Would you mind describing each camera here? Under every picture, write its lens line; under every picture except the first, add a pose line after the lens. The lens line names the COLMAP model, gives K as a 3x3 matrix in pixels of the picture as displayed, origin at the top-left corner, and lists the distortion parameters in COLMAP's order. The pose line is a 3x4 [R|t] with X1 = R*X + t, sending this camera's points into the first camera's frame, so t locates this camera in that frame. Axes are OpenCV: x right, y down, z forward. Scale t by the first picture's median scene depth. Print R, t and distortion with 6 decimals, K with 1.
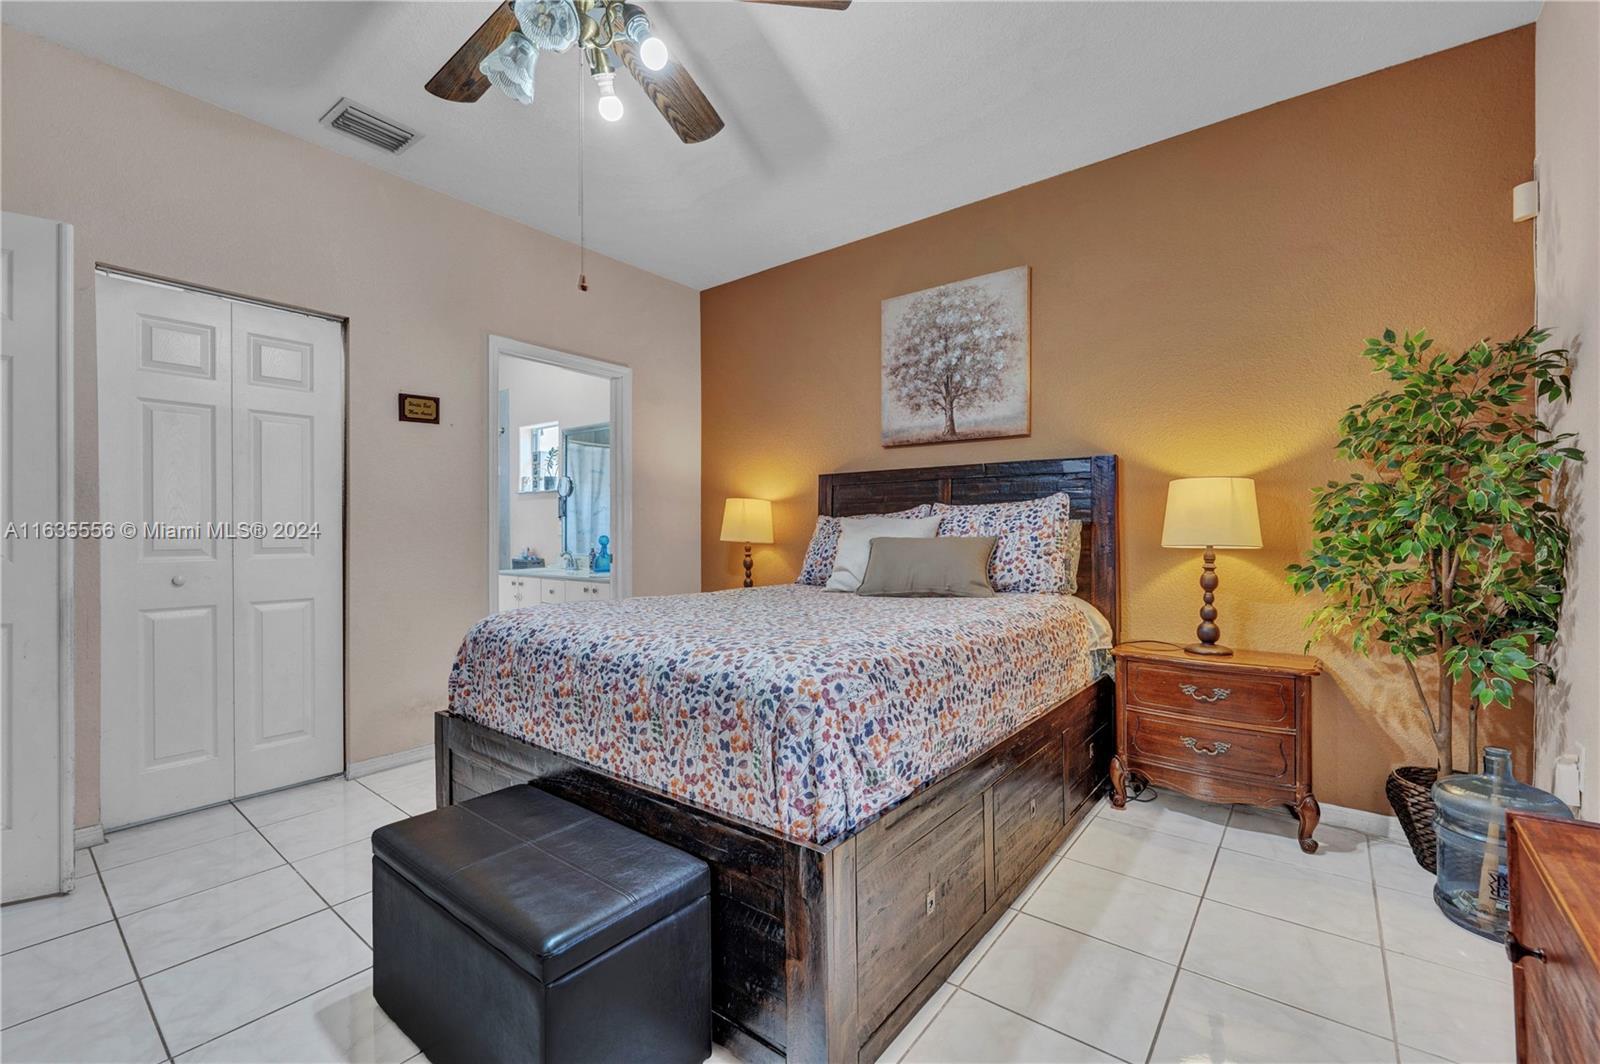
lens RADIAL K [[660.7, 0, 799.5], [0, 660.7, 530.7], [0, 0, 1]] dist [-0.008713, 0.000173]
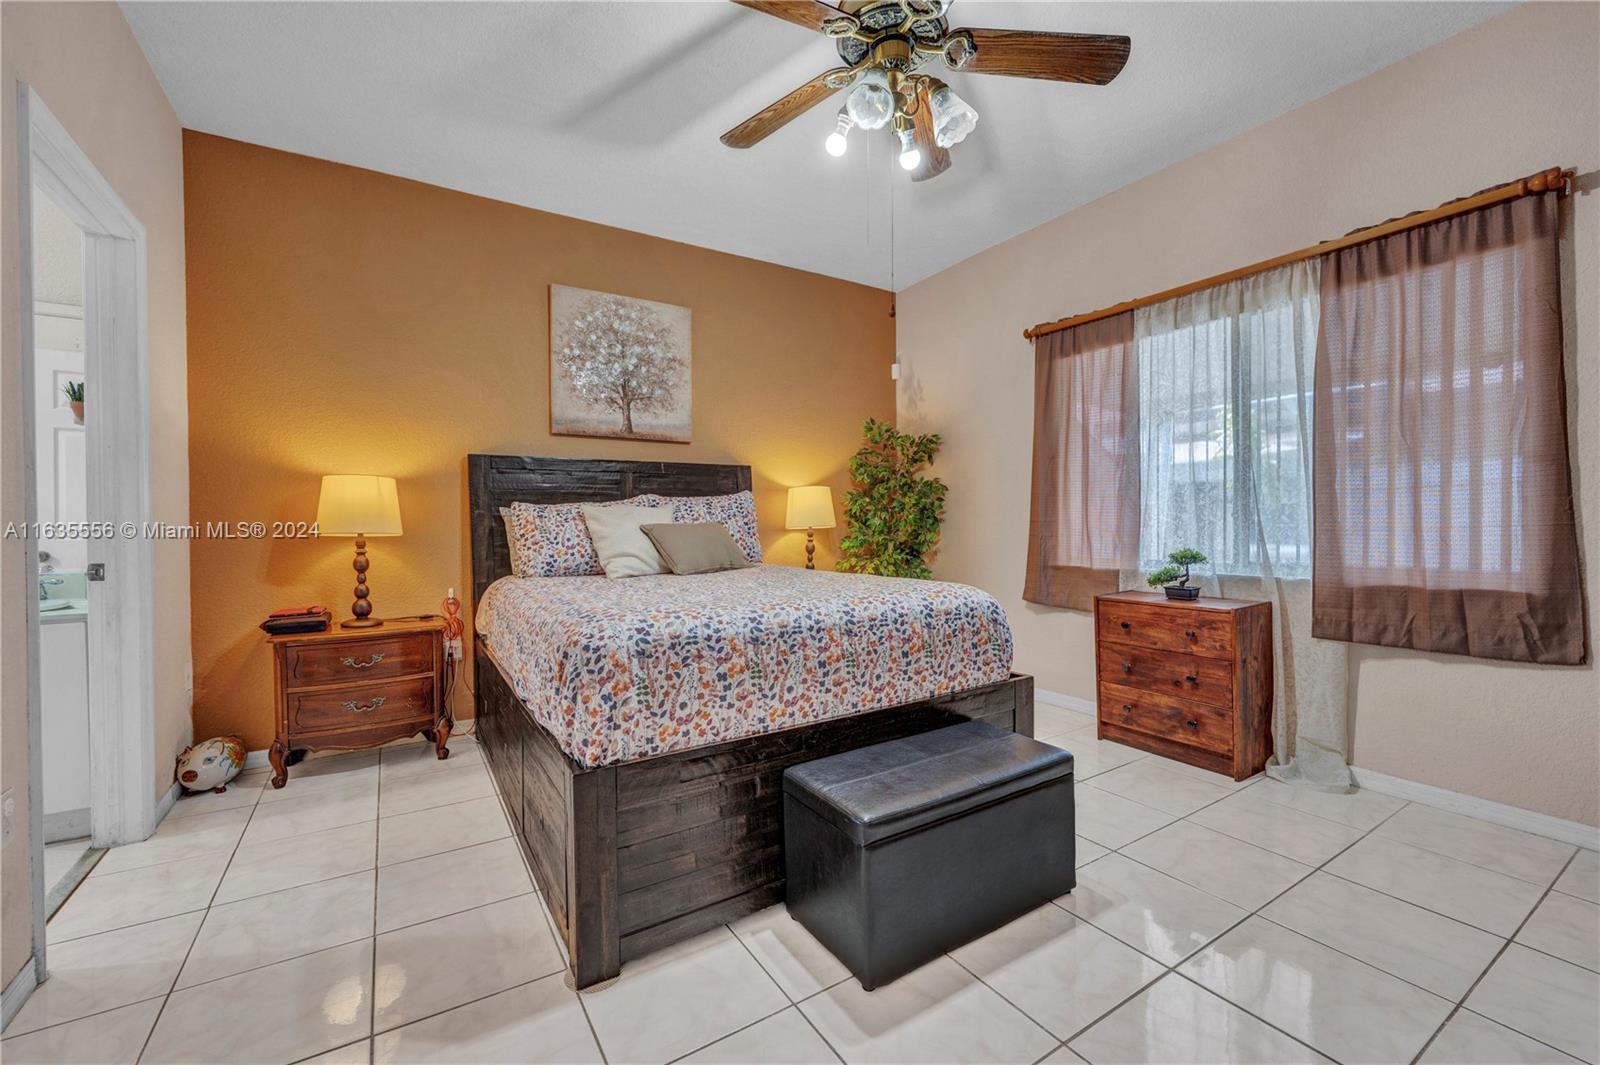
lens RADIAL K [[660.7, 0, 797.6], [0, 660.7, 526.7], [0, 0, 1]] dist [-0.008713, 0.000173]
pose [[0.333501, -0.008762, 0.942709, -0.780747], [0.005887, 0.999957, 0.007211, 0.008347], [-0.942731, 0.003145, 0.333538, 0.380383]]
